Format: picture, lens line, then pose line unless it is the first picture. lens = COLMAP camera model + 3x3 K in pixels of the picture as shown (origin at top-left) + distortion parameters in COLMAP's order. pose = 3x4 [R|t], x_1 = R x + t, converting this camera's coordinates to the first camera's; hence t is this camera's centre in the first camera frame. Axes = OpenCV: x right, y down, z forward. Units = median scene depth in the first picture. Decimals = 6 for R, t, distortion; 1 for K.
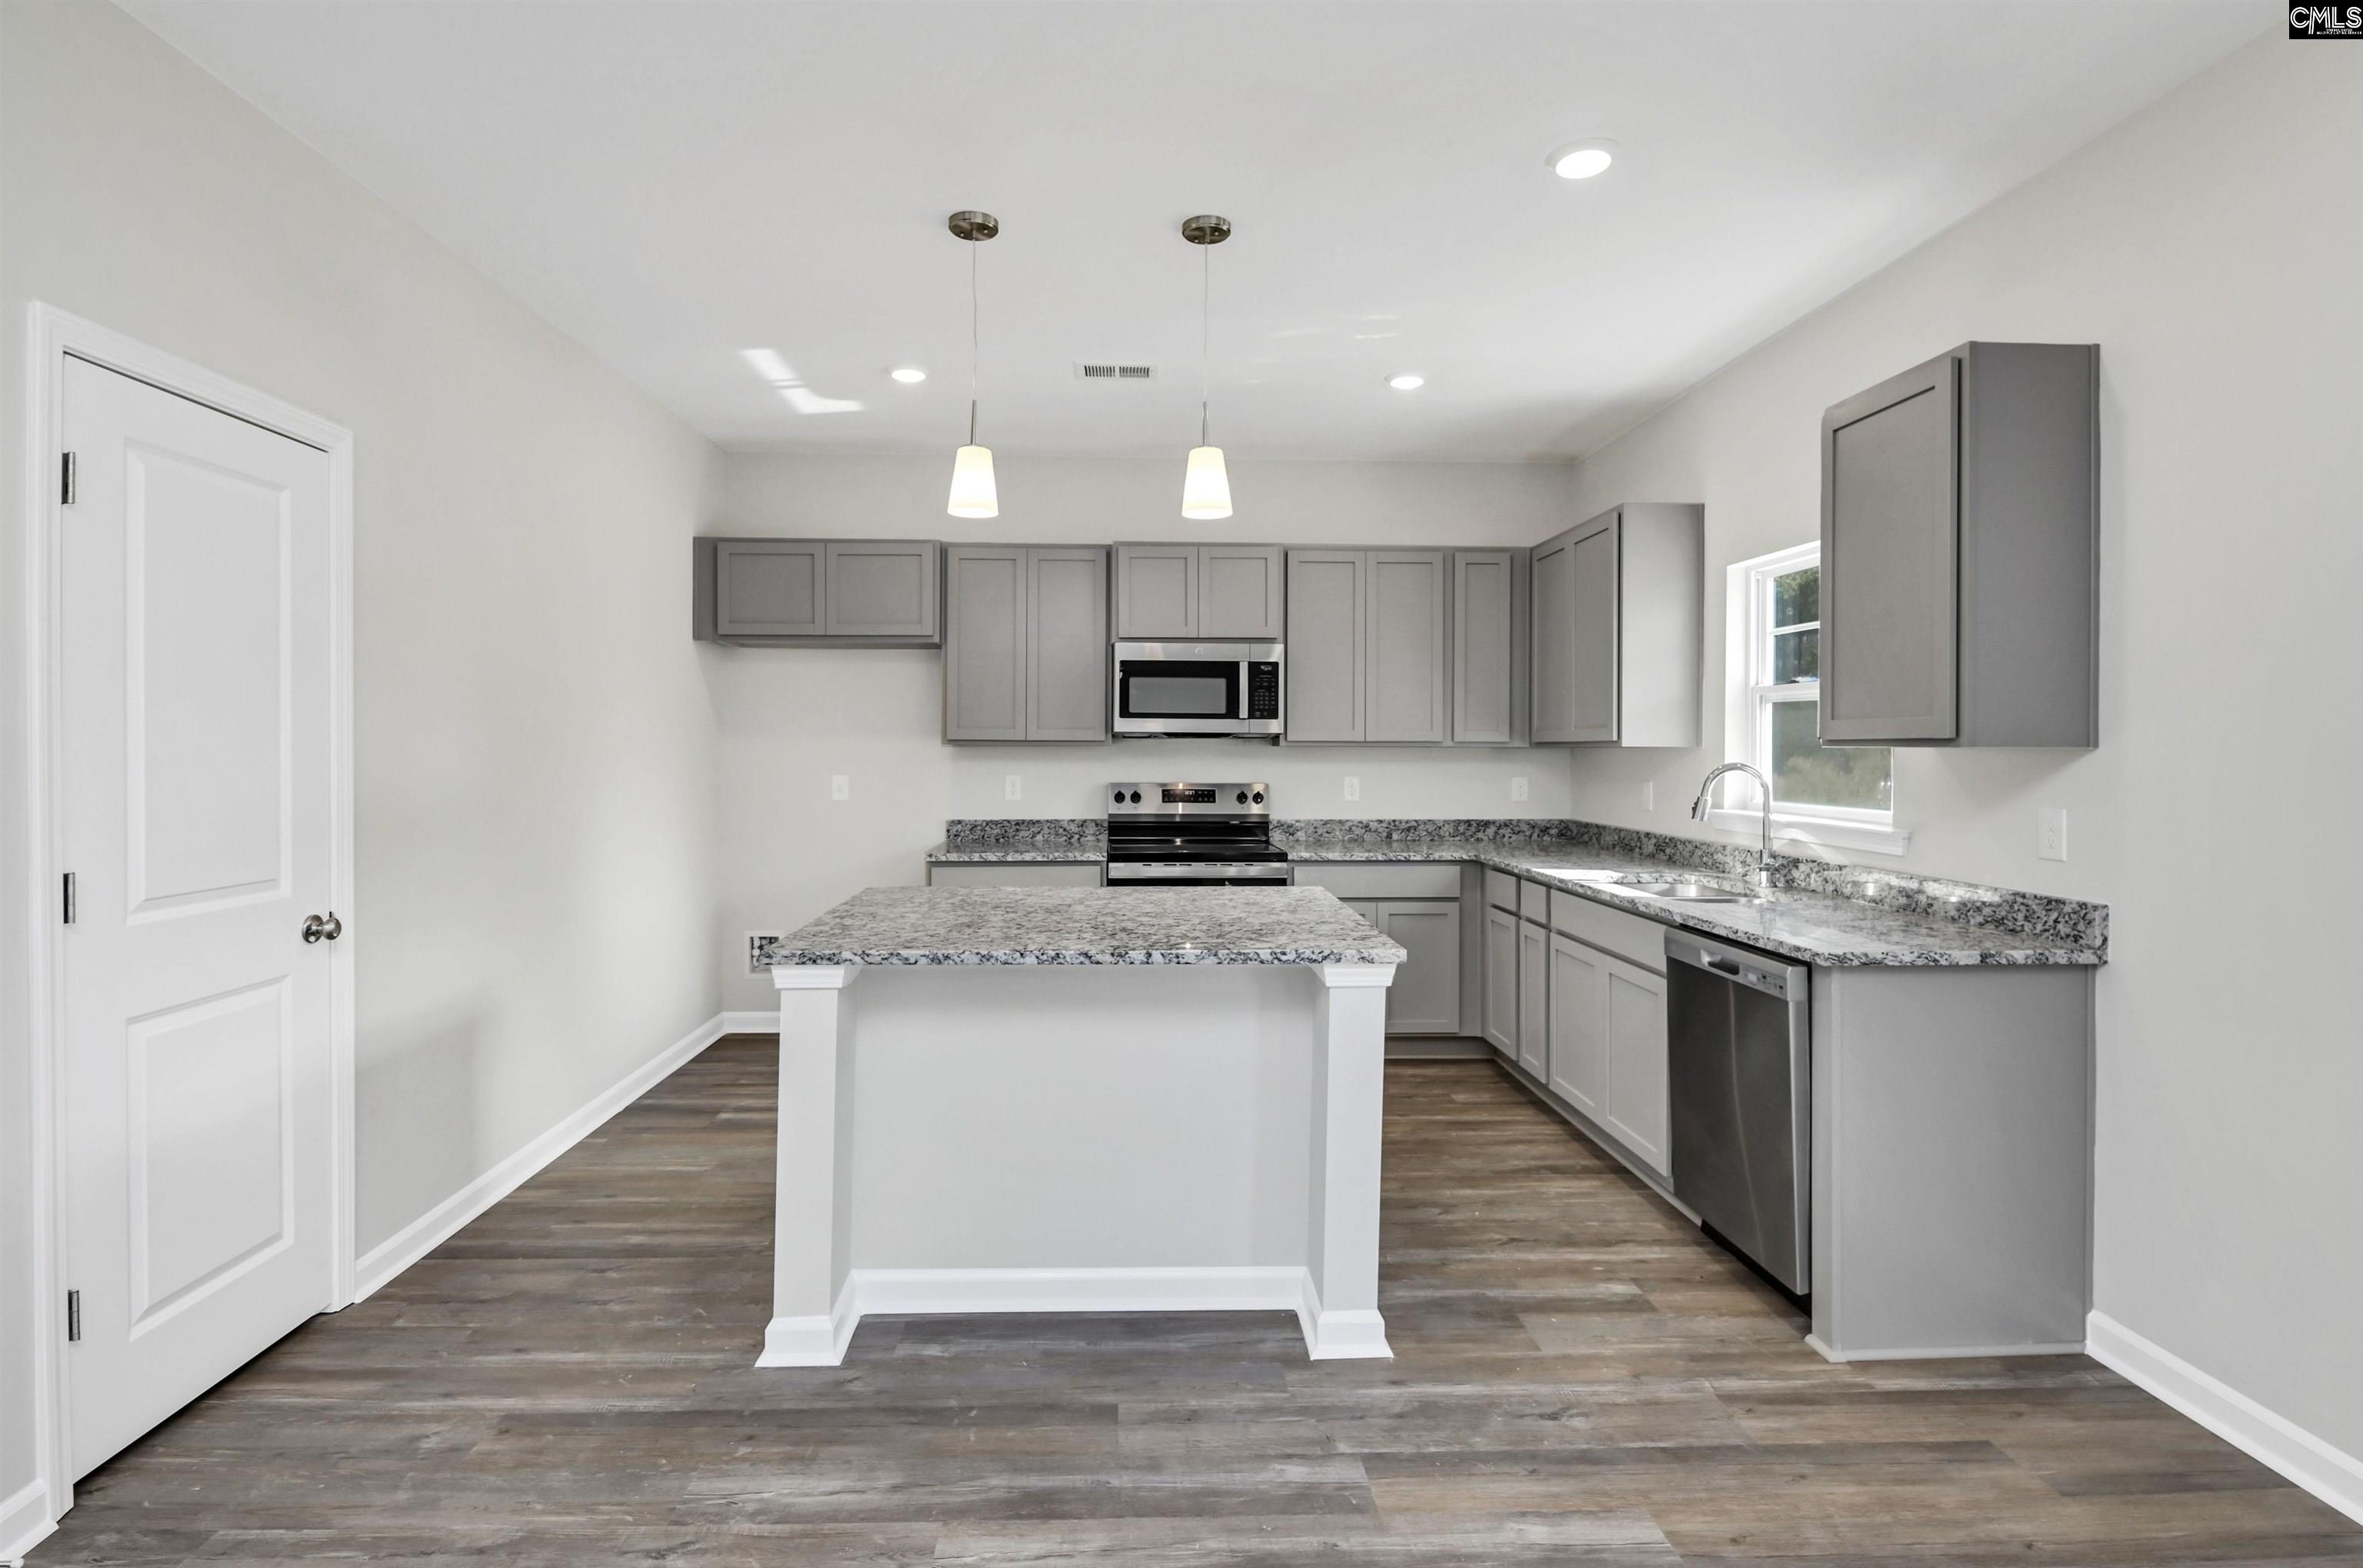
lens RADIAL K [[1170.1, 0, 1161.0], [0, 1170.1, 745.6], [0, 0, 1]] dist [0.002500, -0.010218]
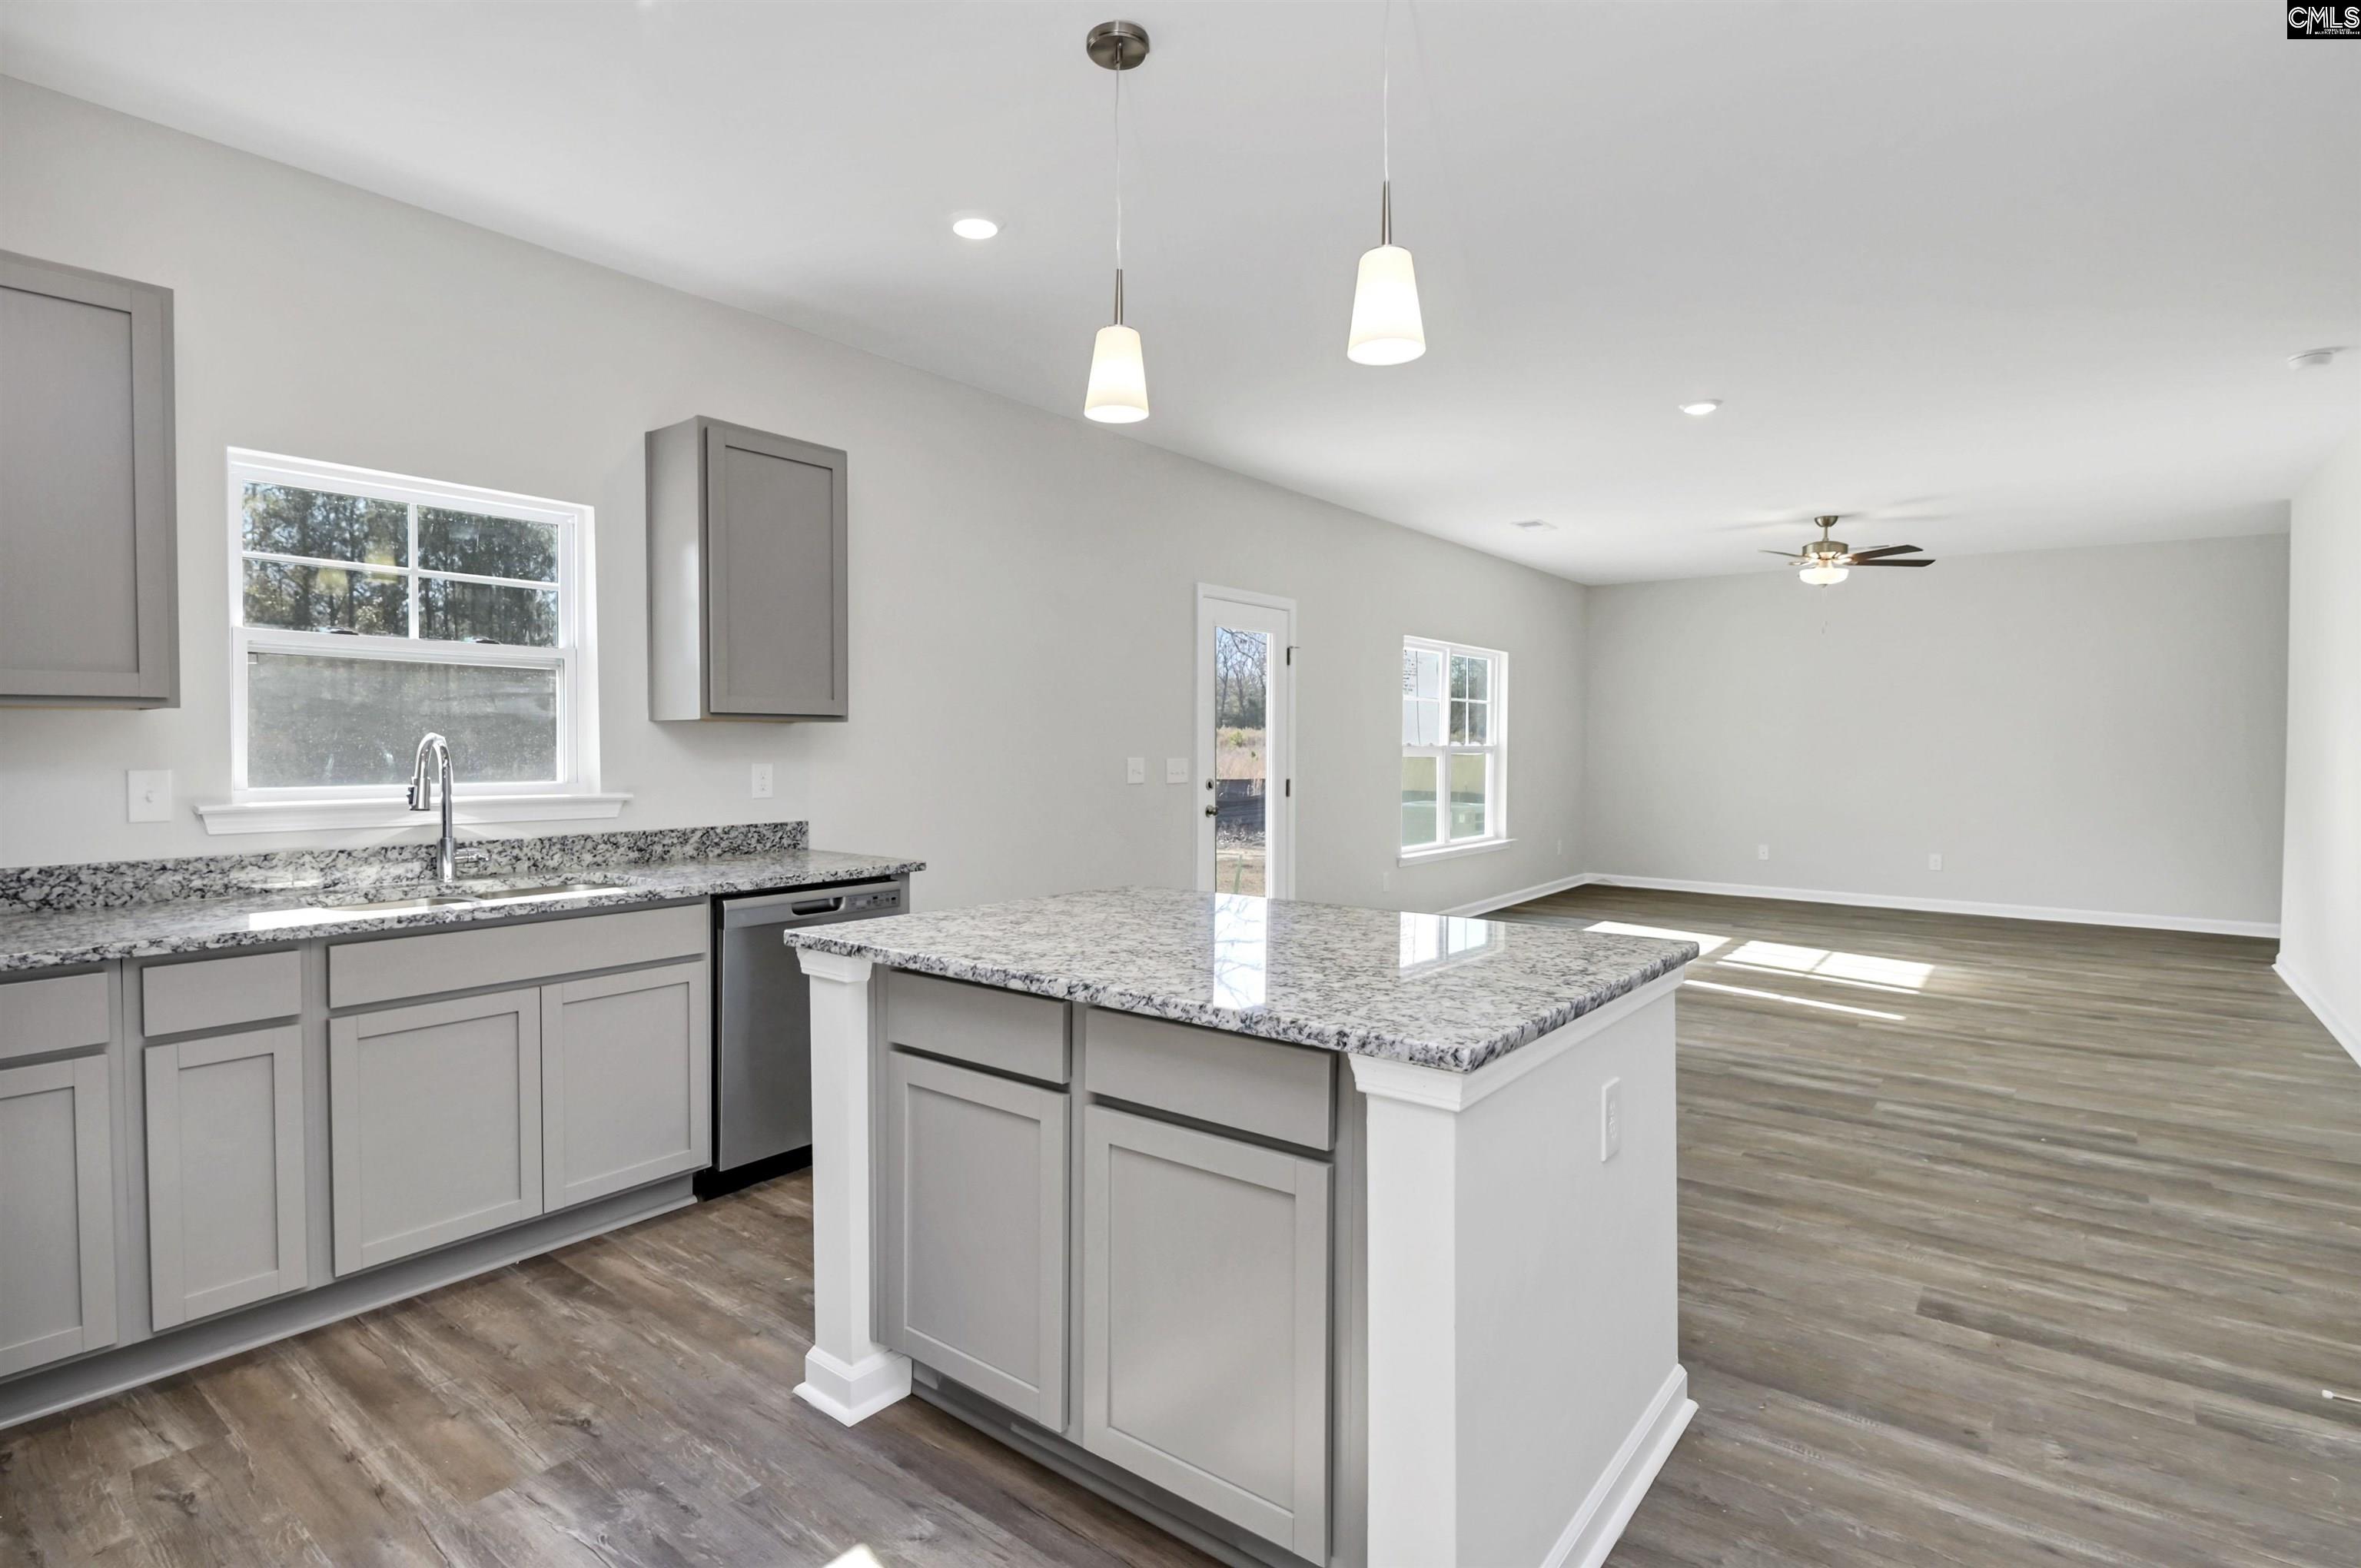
lens RADIAL K [[1122.3, 0, 1166.7], [0, 1122.3, 775.8], [0, 0, 1]] dist [-0.001947, -0.009426]
pose [[-0.756131, -0.020820, 0.654089, -0.321855], [-0.002811, 0.999588, 0.028567, 0.016827], [-0.654414, 0.019762, -0.755878, 1.038700]]
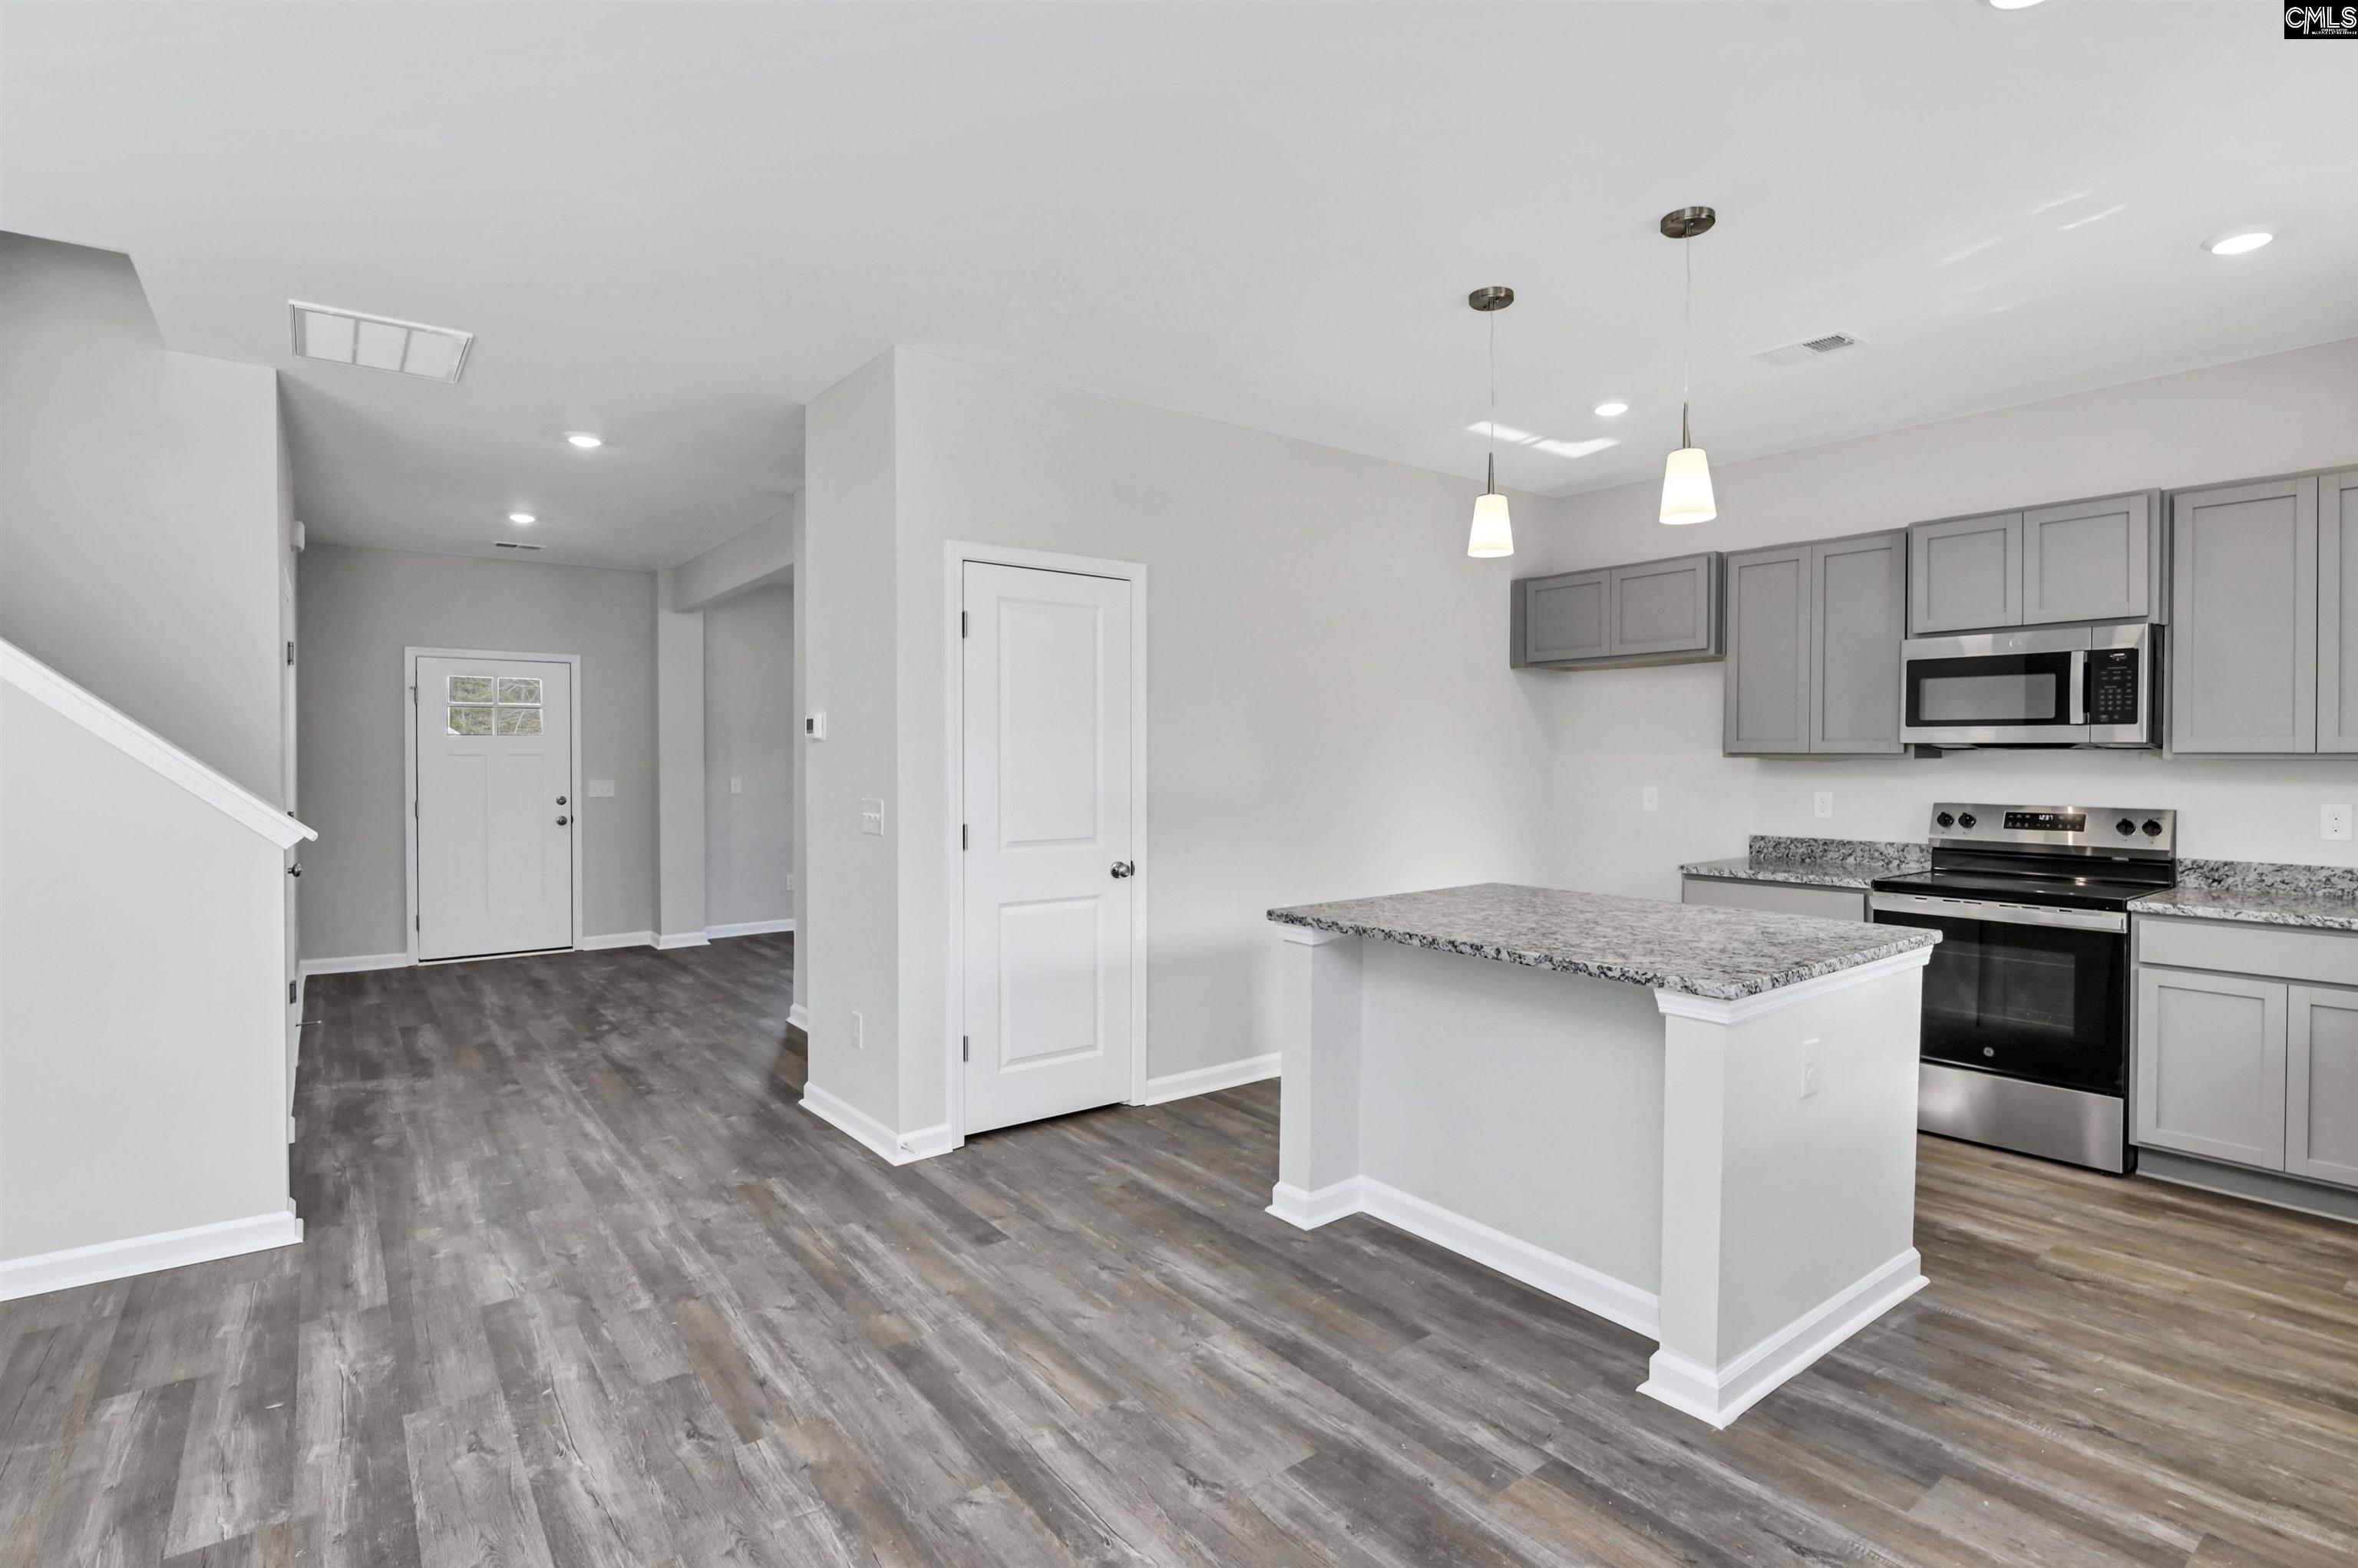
lens RADIAL K [[1152.3, 0, 1191.0], [0, 1152.3, 766.3], [0, 0, 1]] dist [0.003260, -0.008956]
pose [[0.575957, 0.005051, -0.817465, 0.390298], [0.001133, 0.999975, 0.006978, -0.001087], [0.817479, -0.004945, 0.575937, 0.081987]]
